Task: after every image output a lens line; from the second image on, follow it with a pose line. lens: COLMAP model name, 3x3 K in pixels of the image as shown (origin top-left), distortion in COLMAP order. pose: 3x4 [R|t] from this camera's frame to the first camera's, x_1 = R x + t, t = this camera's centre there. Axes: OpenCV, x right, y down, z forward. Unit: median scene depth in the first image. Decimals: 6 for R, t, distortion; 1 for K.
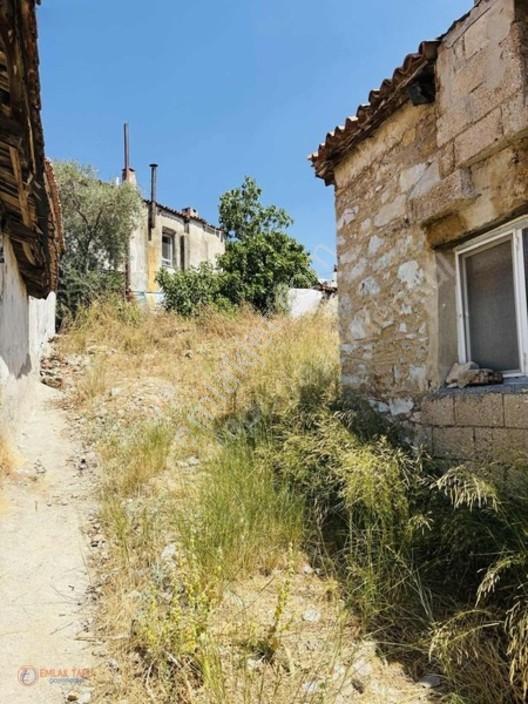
lens RADIAL K [[502.7, 0, 264.0], [0, 502.7, 352.0], [0, 0, 1]] dist [0.002469, -0.001064]
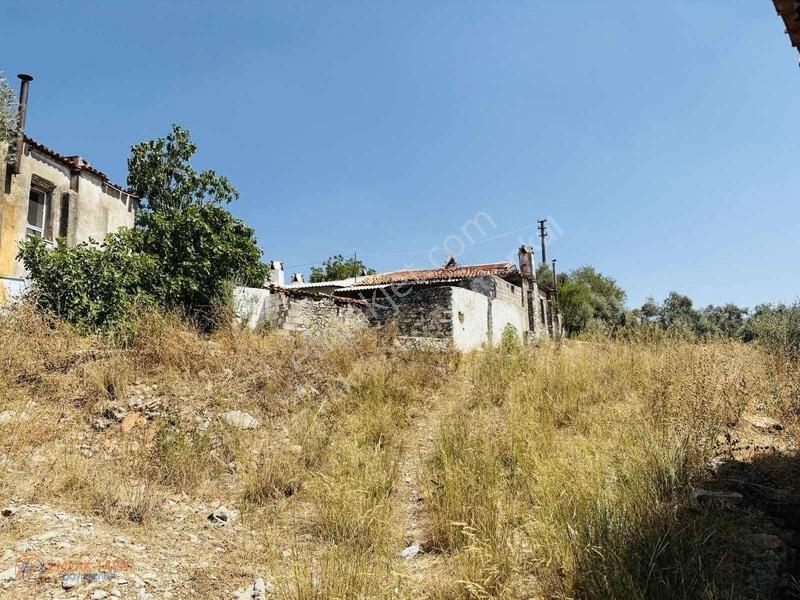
lens RADIAL K [[571.2, 0, 400.0], [0, 571.2, 300.0], [0, 0, 1]] dist [0.002469, -0.001064]
pose [[0.915111, 0.058222, 0.398976, -0.053623], [-0.014473, 0.993625, -0.111801, -0.019328], [-0.402941, 0.096536, 0.910120, 0.168756]]
